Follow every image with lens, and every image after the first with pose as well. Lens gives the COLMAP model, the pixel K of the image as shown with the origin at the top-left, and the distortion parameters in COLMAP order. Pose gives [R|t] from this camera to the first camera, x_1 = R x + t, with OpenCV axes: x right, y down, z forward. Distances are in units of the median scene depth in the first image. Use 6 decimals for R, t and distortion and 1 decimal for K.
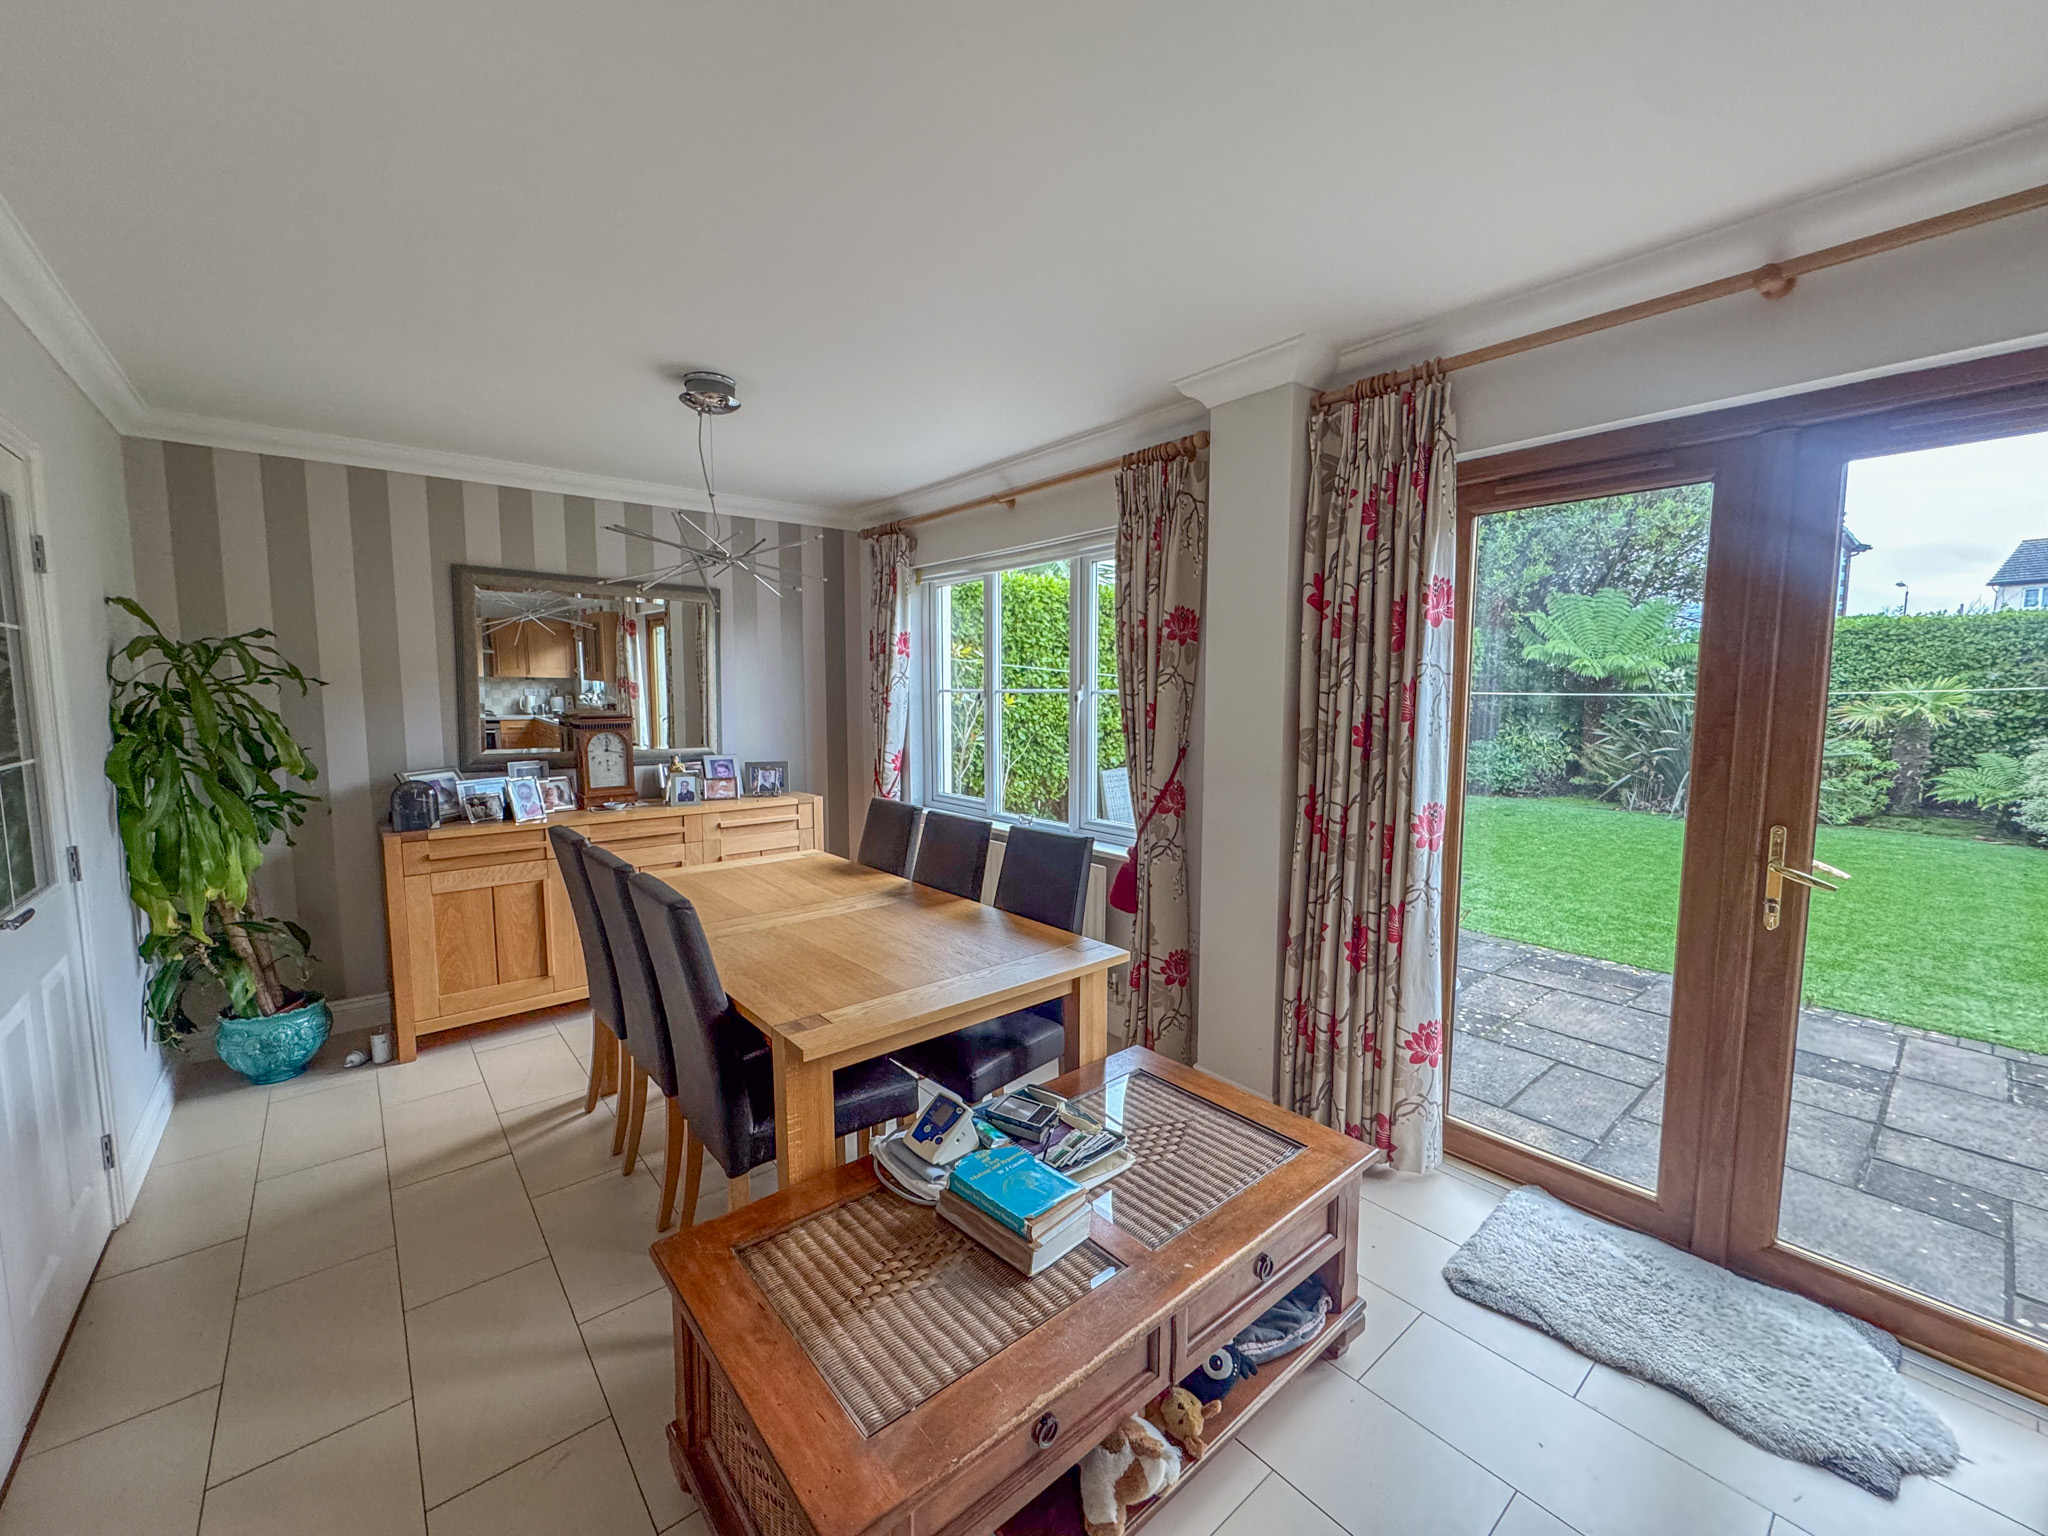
lens RADIAL K [[824.3, 0, 1018.9], [0, 824.3, 776.3], [0, 0, 1]] dist [-0.004967, 0.000867]
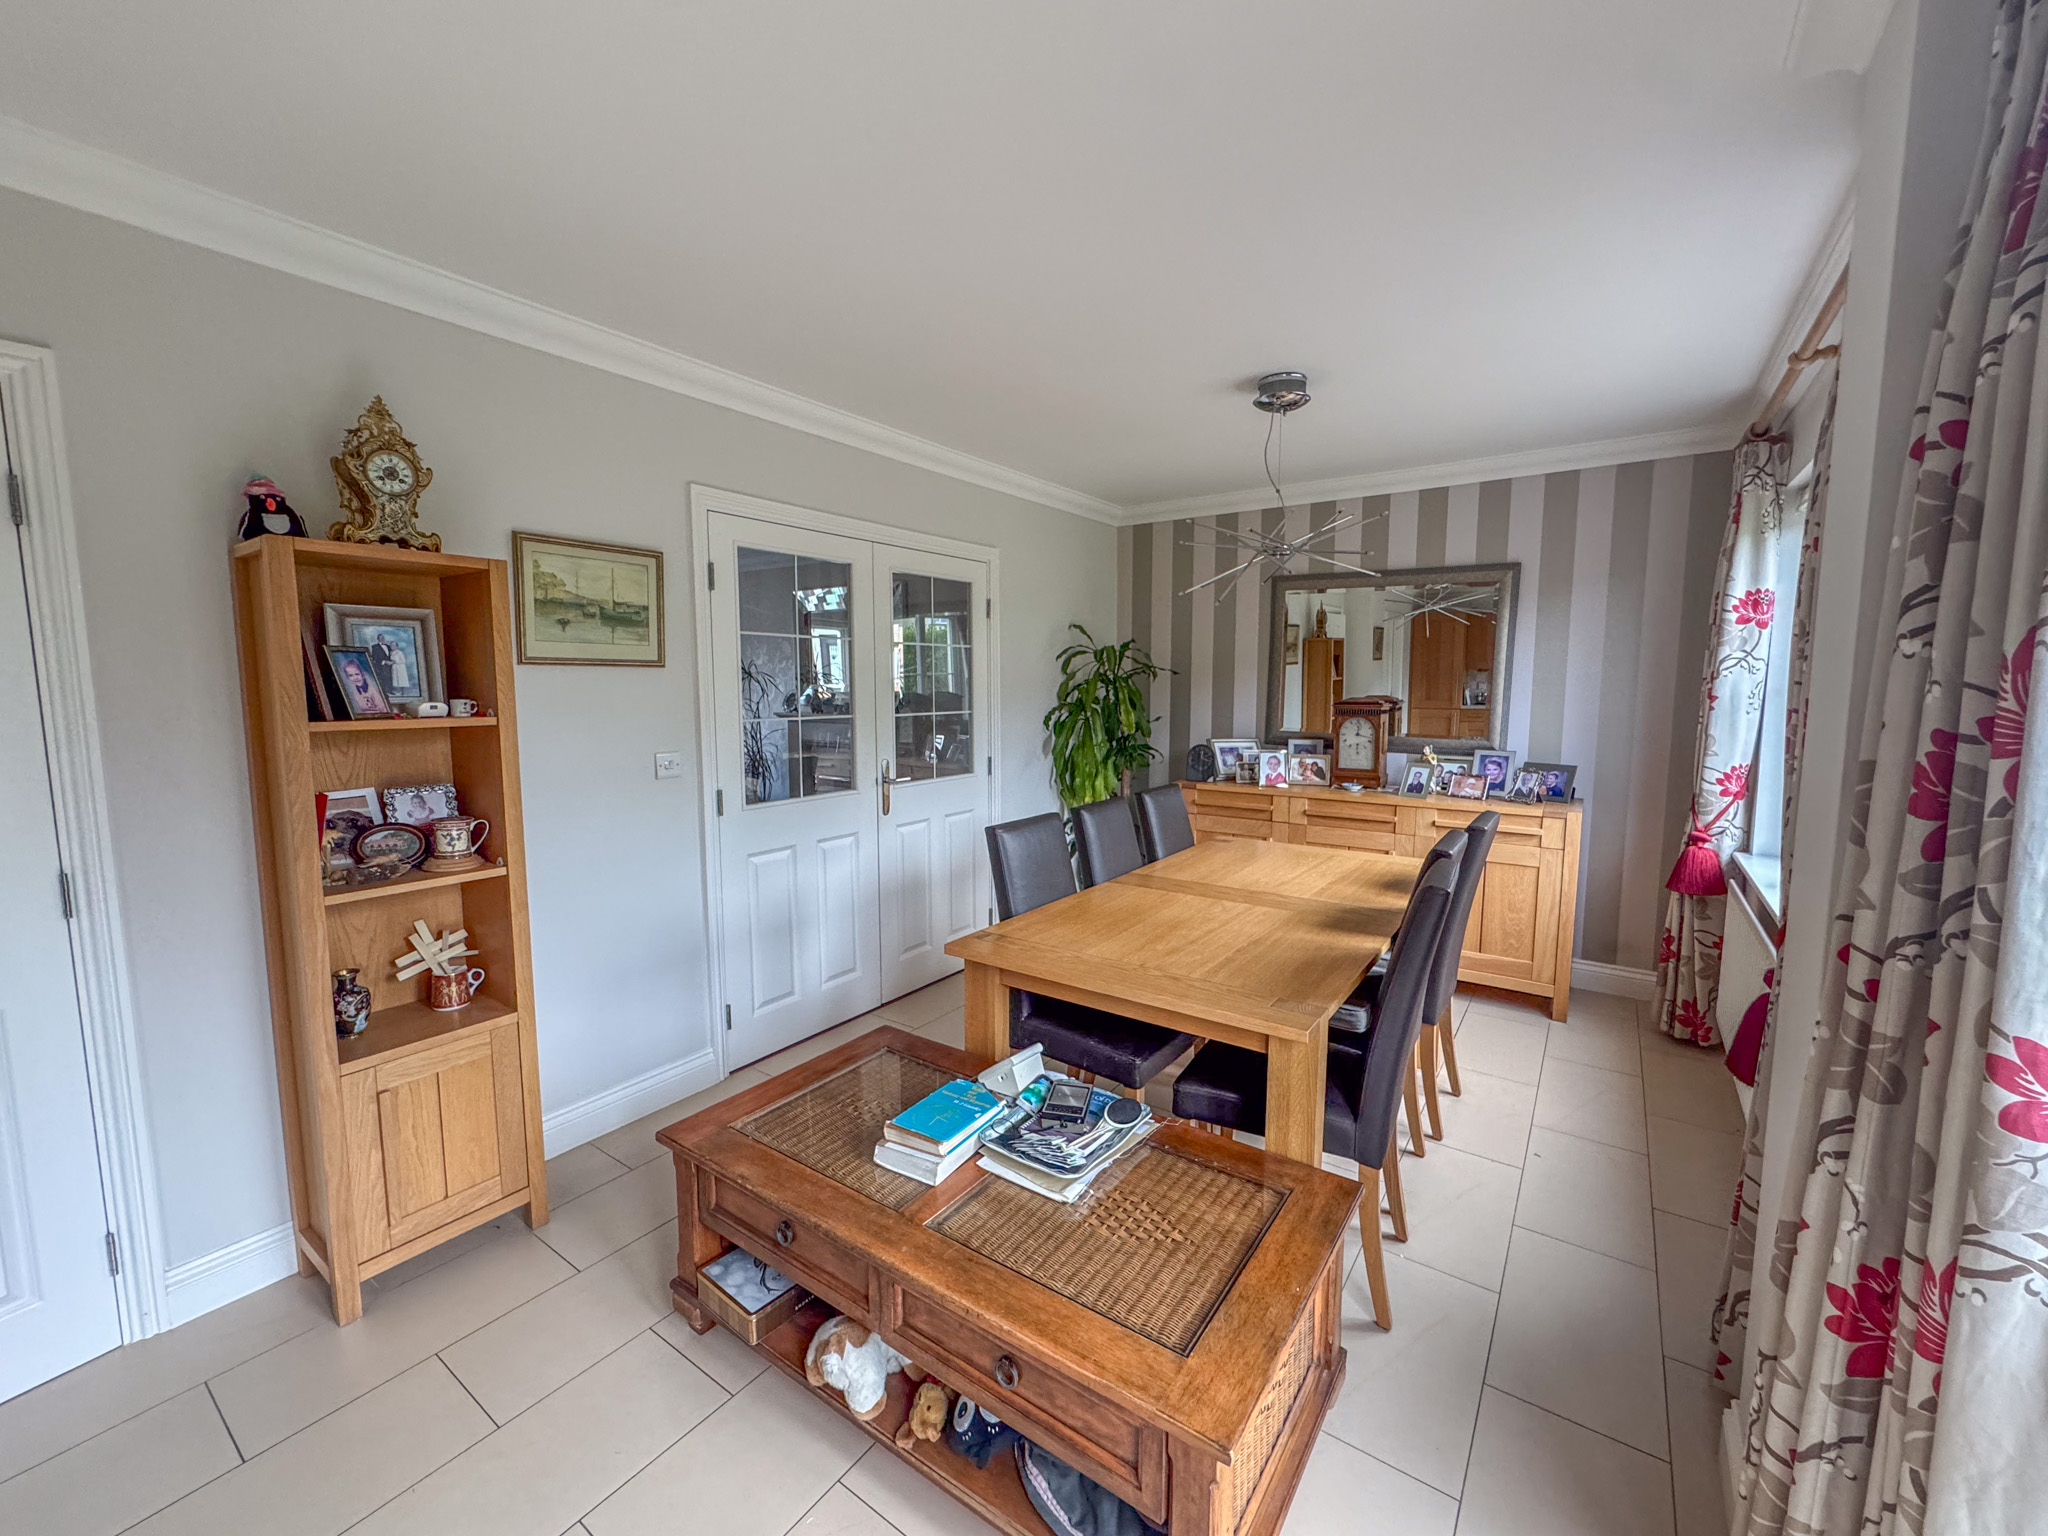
lens RADIAL K [[824.3, 0, 1007.4], [0, 824.3, 762.4], [0, 0, 1]] dist [-0.004967, 0.000867]
pose [[0.246272, 0.097052, -0.964329, 0.410152], [-0.102522, 0.992000, 0.073655, -0.027331], [0.963763, 0.080726, 0.254252, 0.296544]]
